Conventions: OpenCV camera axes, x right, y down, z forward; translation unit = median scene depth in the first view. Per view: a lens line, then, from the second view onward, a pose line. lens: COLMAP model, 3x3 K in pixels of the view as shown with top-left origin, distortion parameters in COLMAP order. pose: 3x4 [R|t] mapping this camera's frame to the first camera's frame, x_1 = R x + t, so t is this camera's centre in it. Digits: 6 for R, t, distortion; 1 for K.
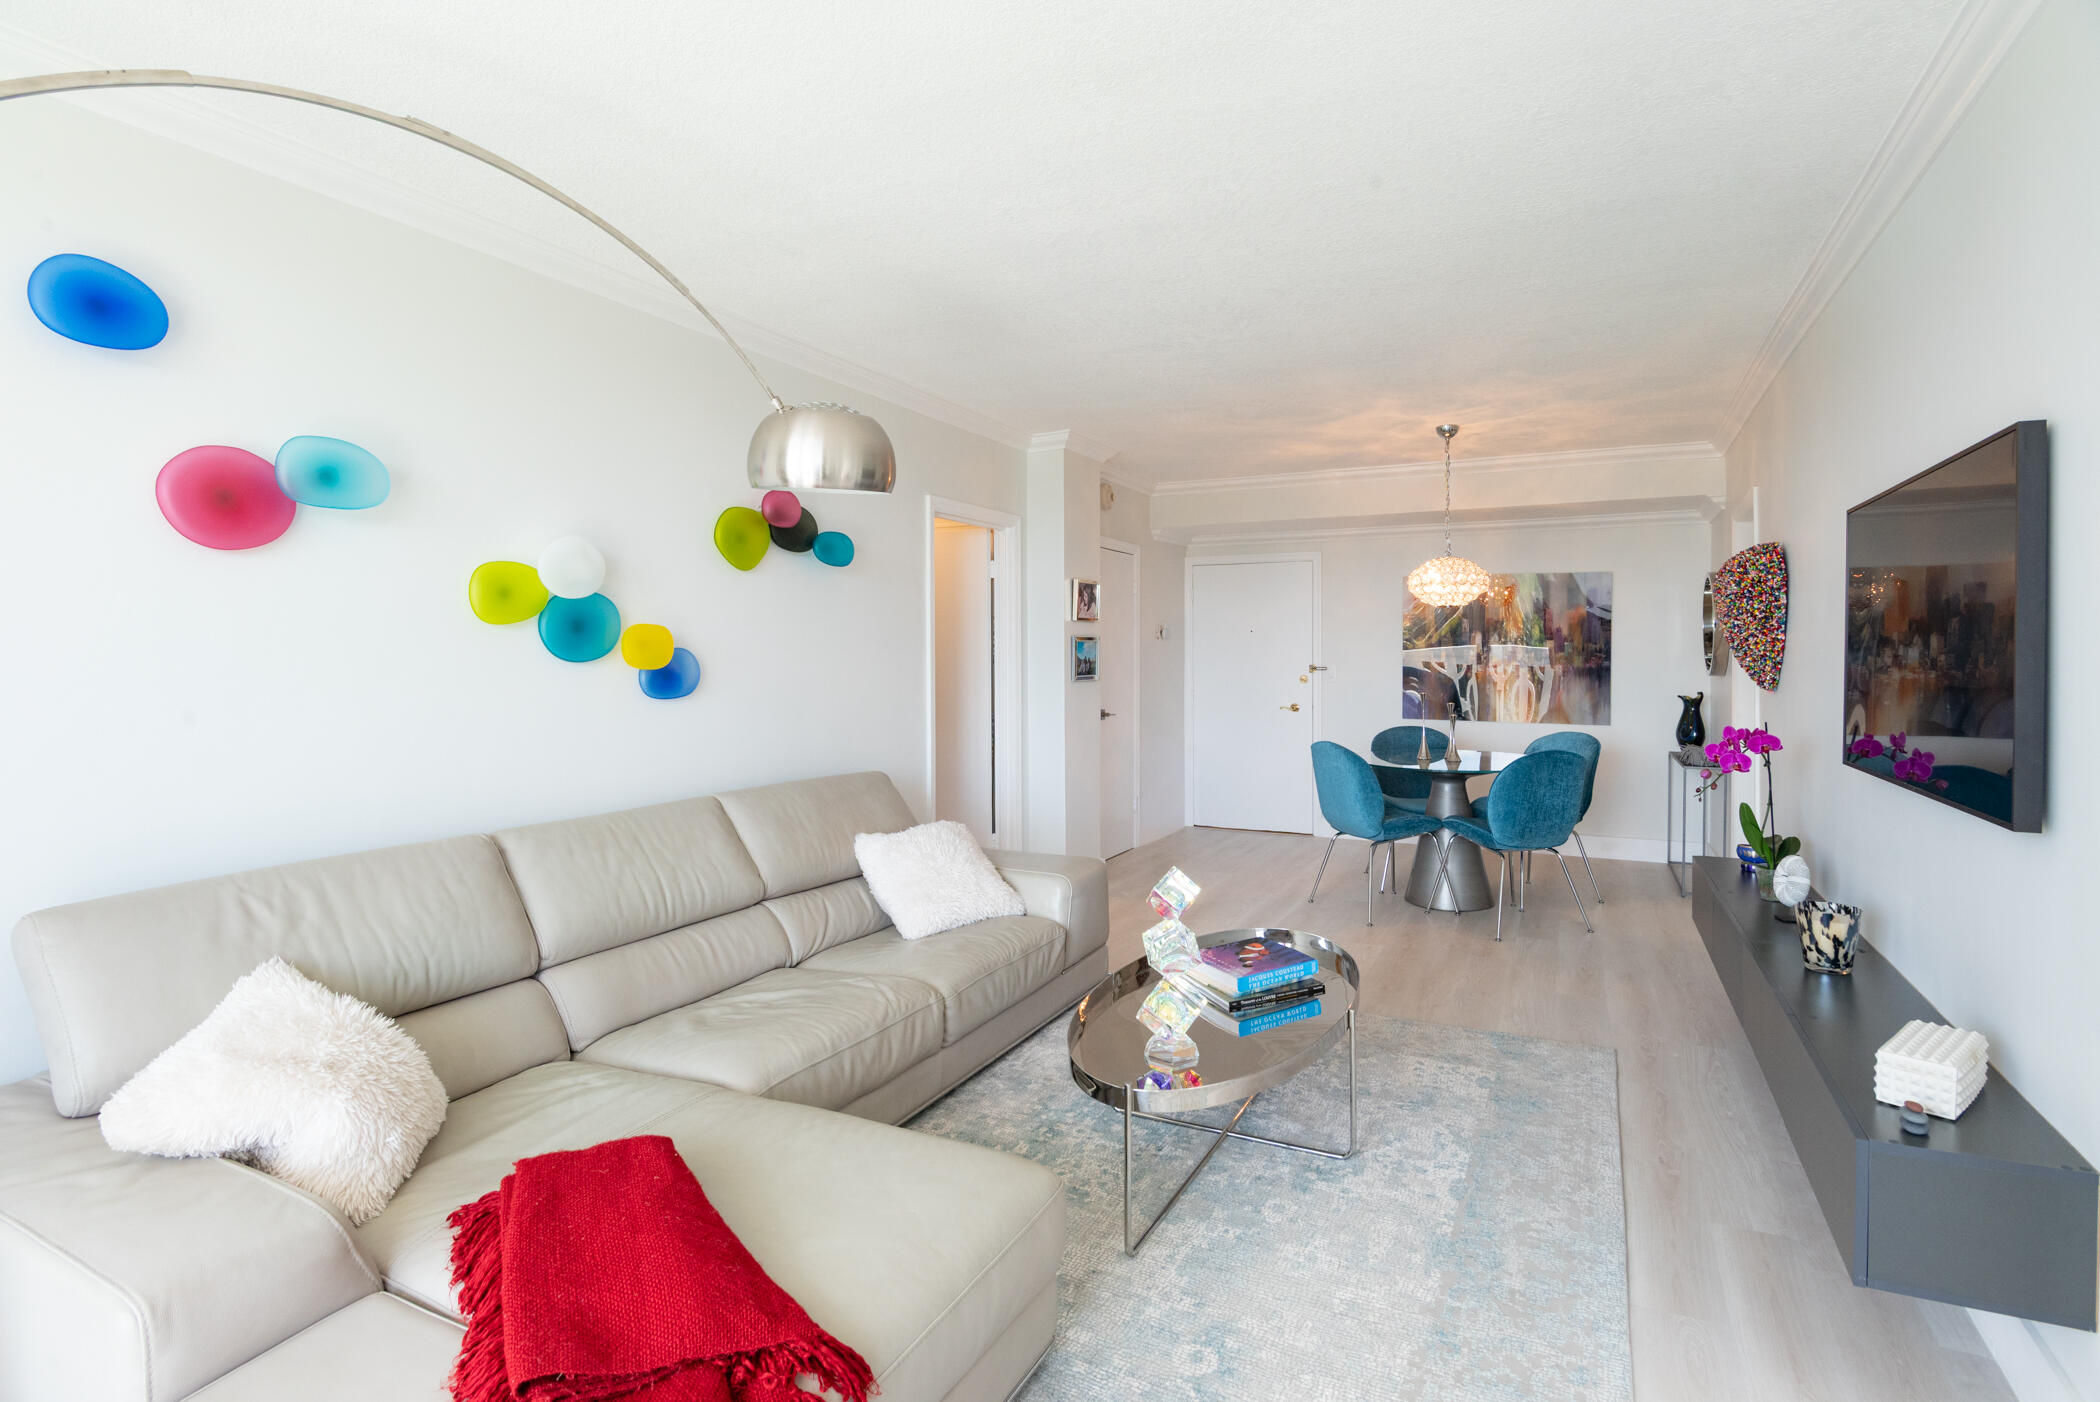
lens RADIAL K [[1092.1, 0, 1050.0], [0, 1092.1, 701.0], [0, 0, 1]] dist [-0.000289, -0.000067]
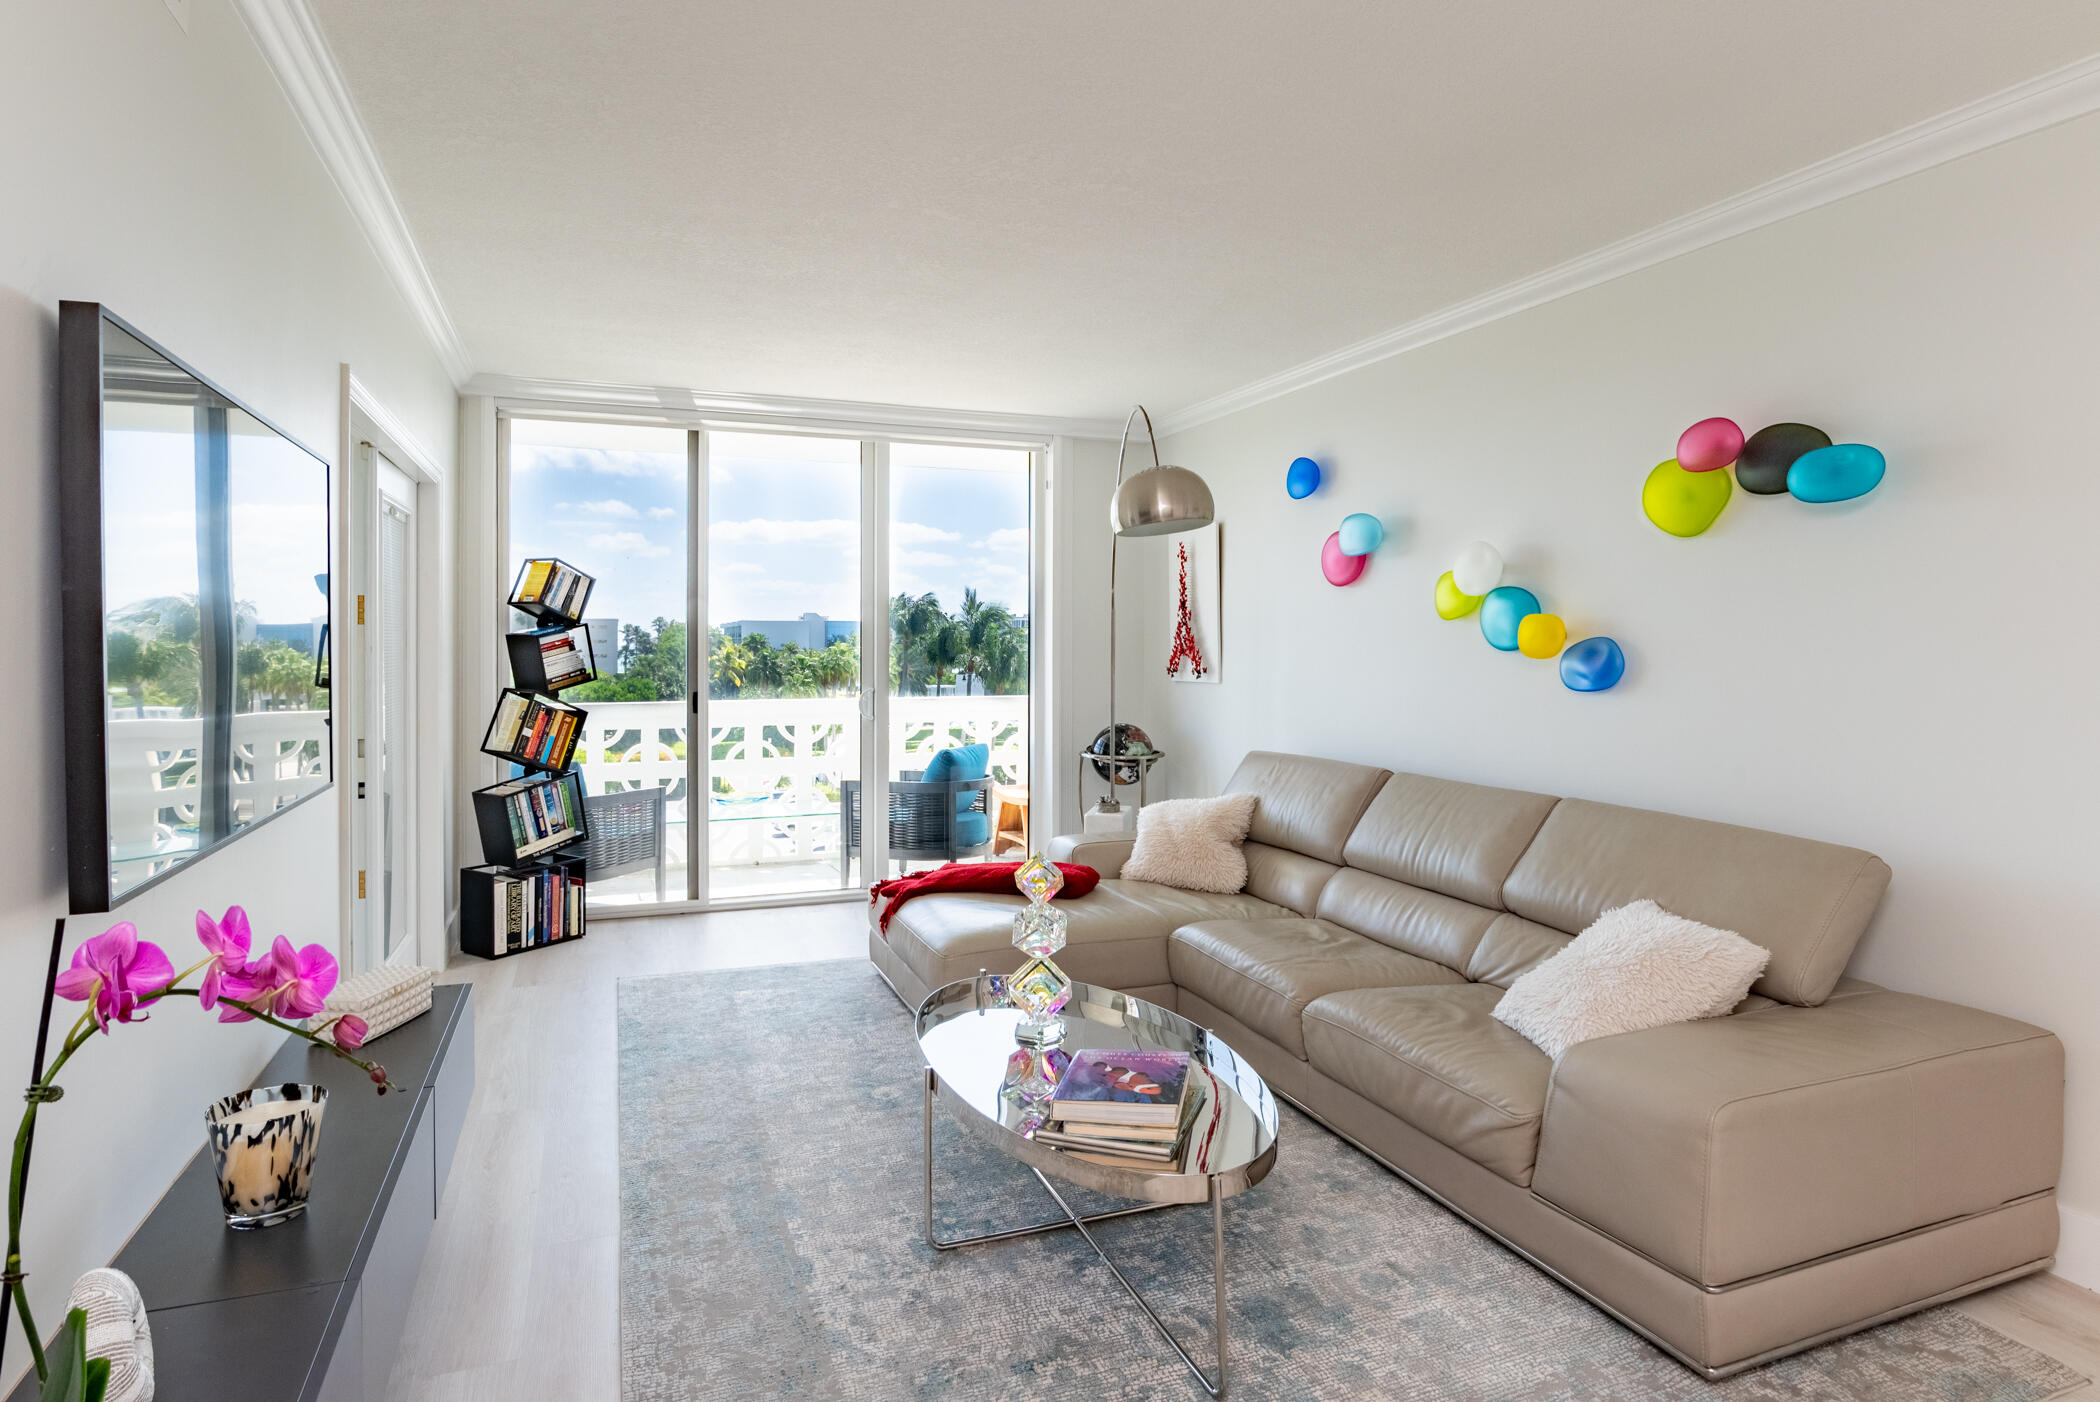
lens RADIAL K [[1124.6, 0, 1051.0], [0, 1124.6, 643.0], [0, 0, 1]] dist [-0.000185, 0.000000]
pose [[-0.672500, 0.006880, -0.740065, 0.720045], [-0.023426, 0.999258, 0.030578, -0.065552], [0.739726, 0.037901, -0.671840, 1.379611]]
